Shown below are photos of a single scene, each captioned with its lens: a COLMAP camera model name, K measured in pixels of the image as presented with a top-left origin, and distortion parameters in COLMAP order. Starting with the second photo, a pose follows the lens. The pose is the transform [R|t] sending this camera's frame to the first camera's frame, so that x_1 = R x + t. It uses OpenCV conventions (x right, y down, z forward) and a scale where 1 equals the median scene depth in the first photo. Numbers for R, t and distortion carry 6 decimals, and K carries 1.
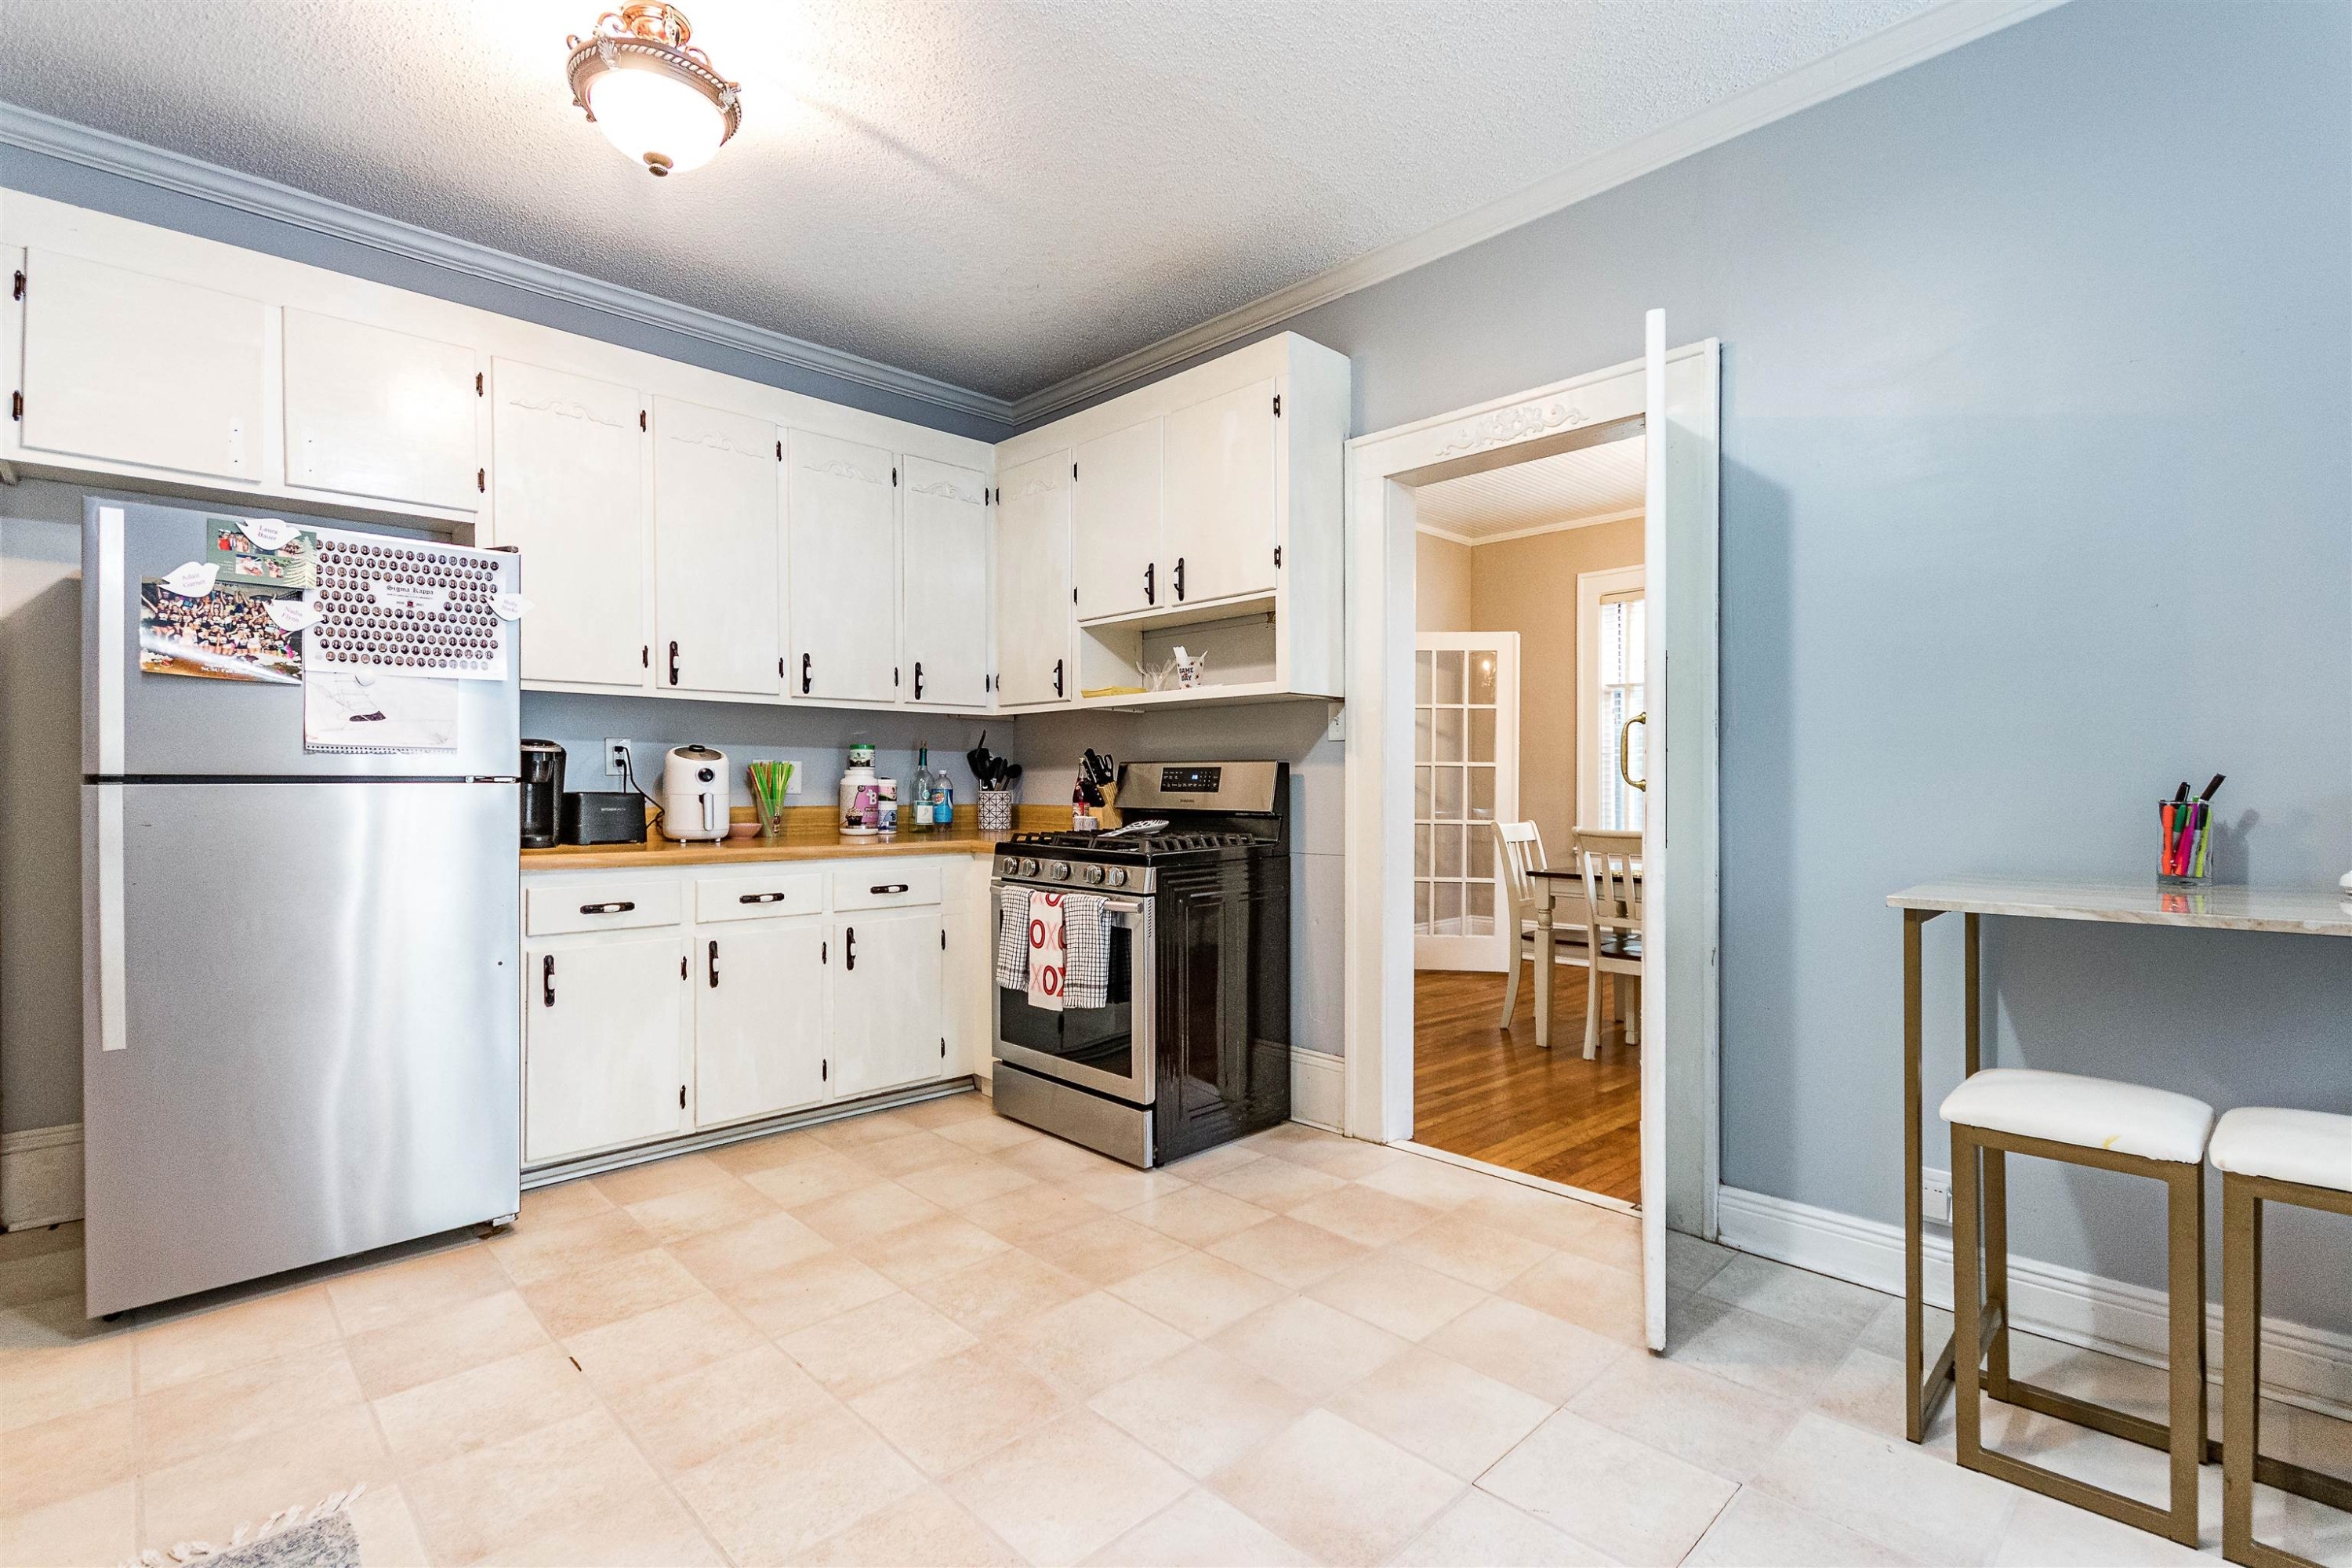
lens RADIAL K [[1085.2, 0, 1171.9], [0, 1085.2, 783.5], [0, 0, 1]] dist [0.008737, -0.005068]
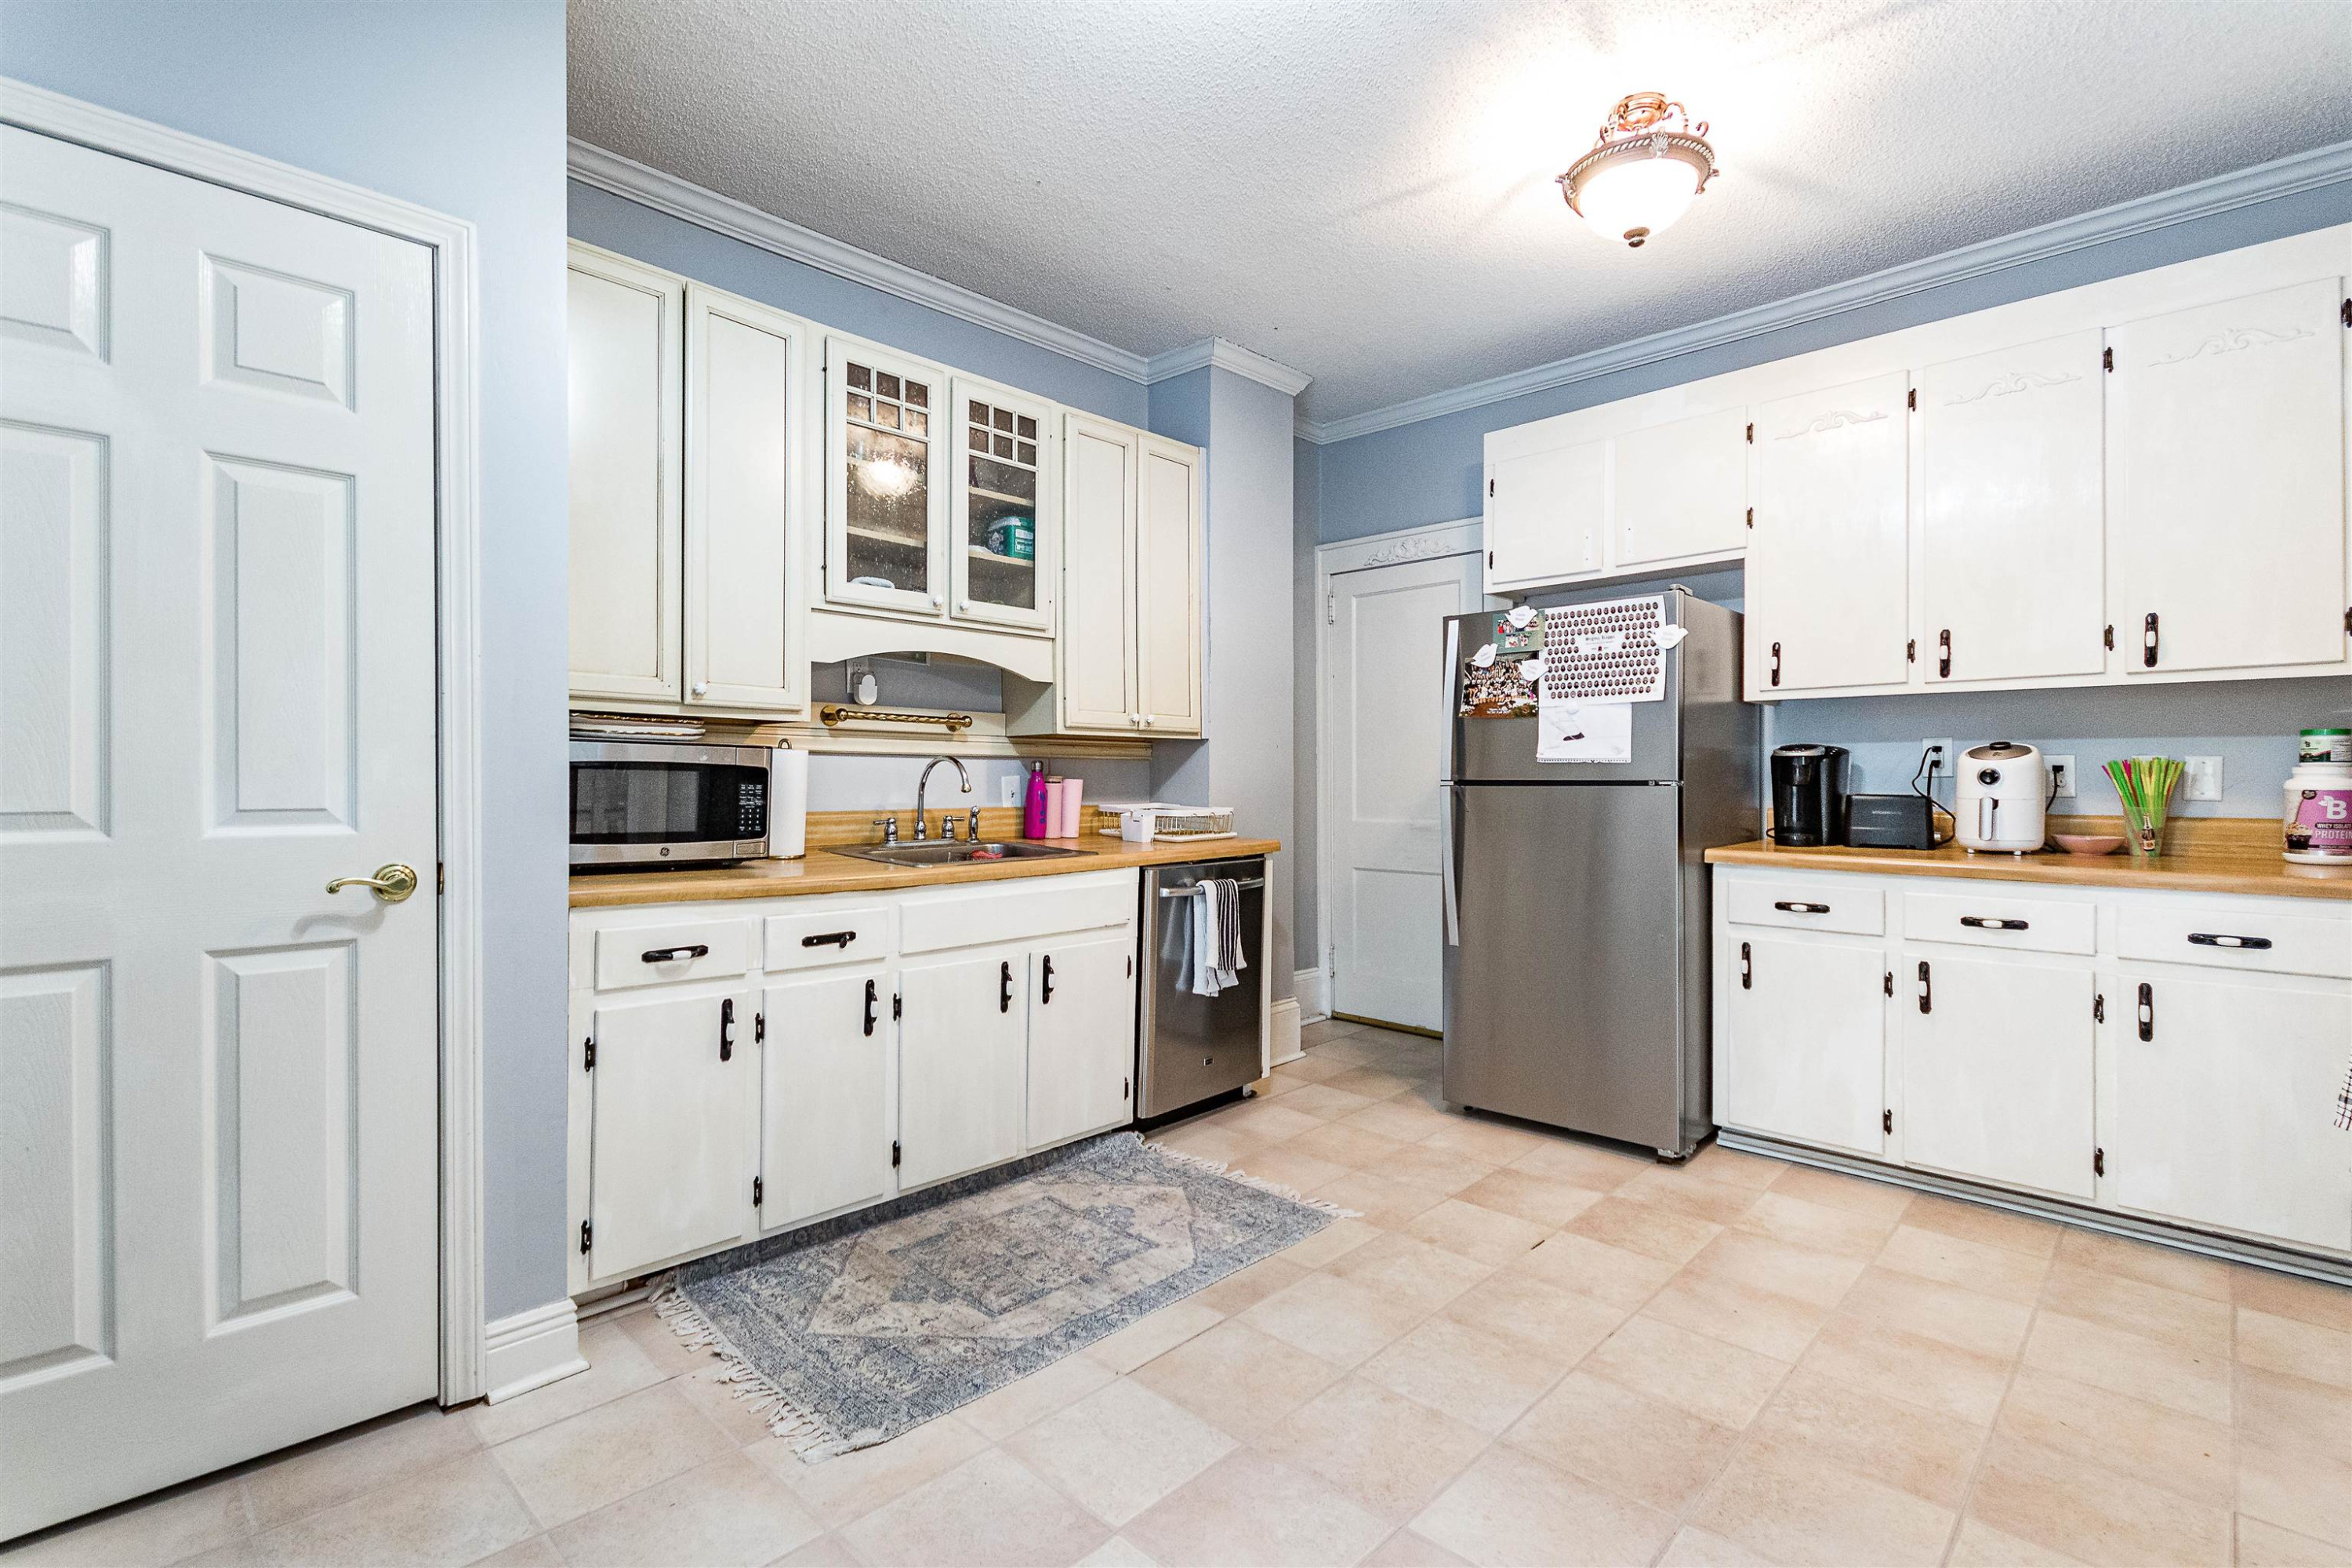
lens RADIAL K [[1085.2, 0, 1173.2], [0, 1085.2, 784.4], [0, 0, 1]] dist [0.008737, -0.005068]
pose [[0.028304, 0.003074, -0.999595, 0.457933], [-0.000115, 0.999995, 0.003072, -0.004601], [0.999599, 0.000028, 0.028304, 0.350500]]
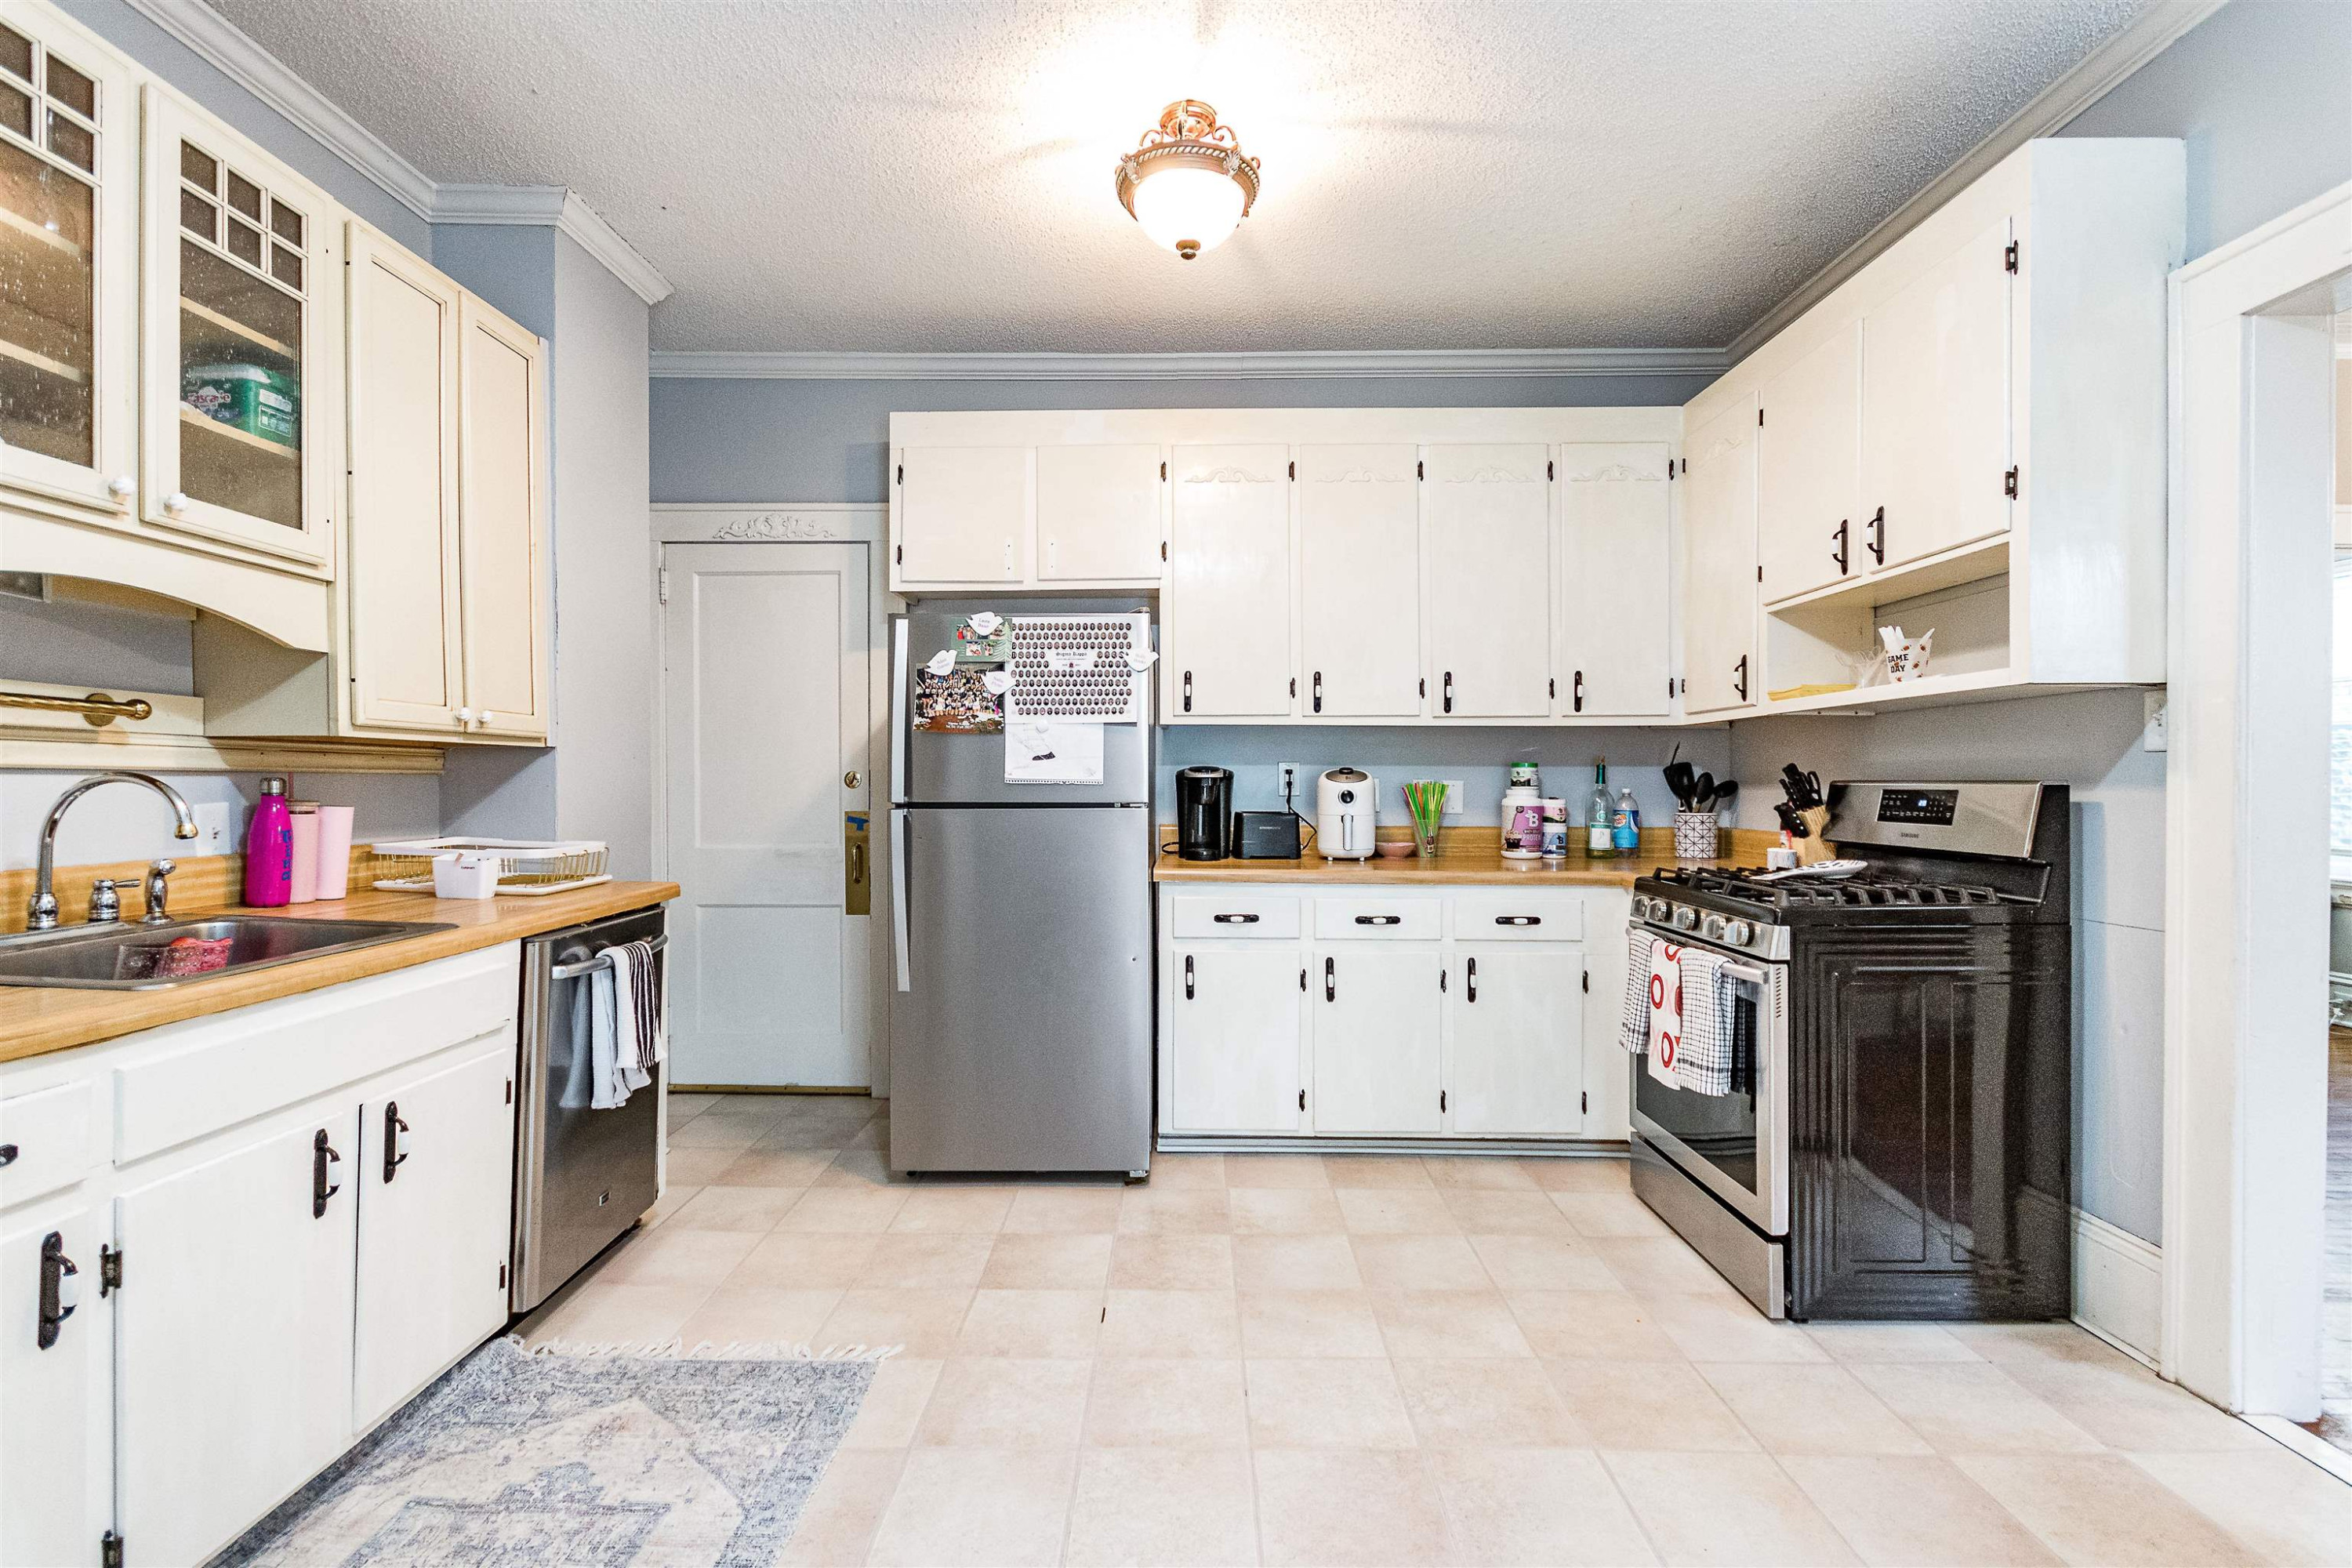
lens RADIAL K [[1085.2, 0, 1172.8], [0, 1085.2, 791.0], [0, 0, 1]] dist [0.008737, -0.005068]
pose [[0.705770, 0.004357, -0.708428, 0.210551], [0.000268, 0.999979, 0.006417, -0.021874], [0.708441, -0.004719, 0.705754, 0.153862]]
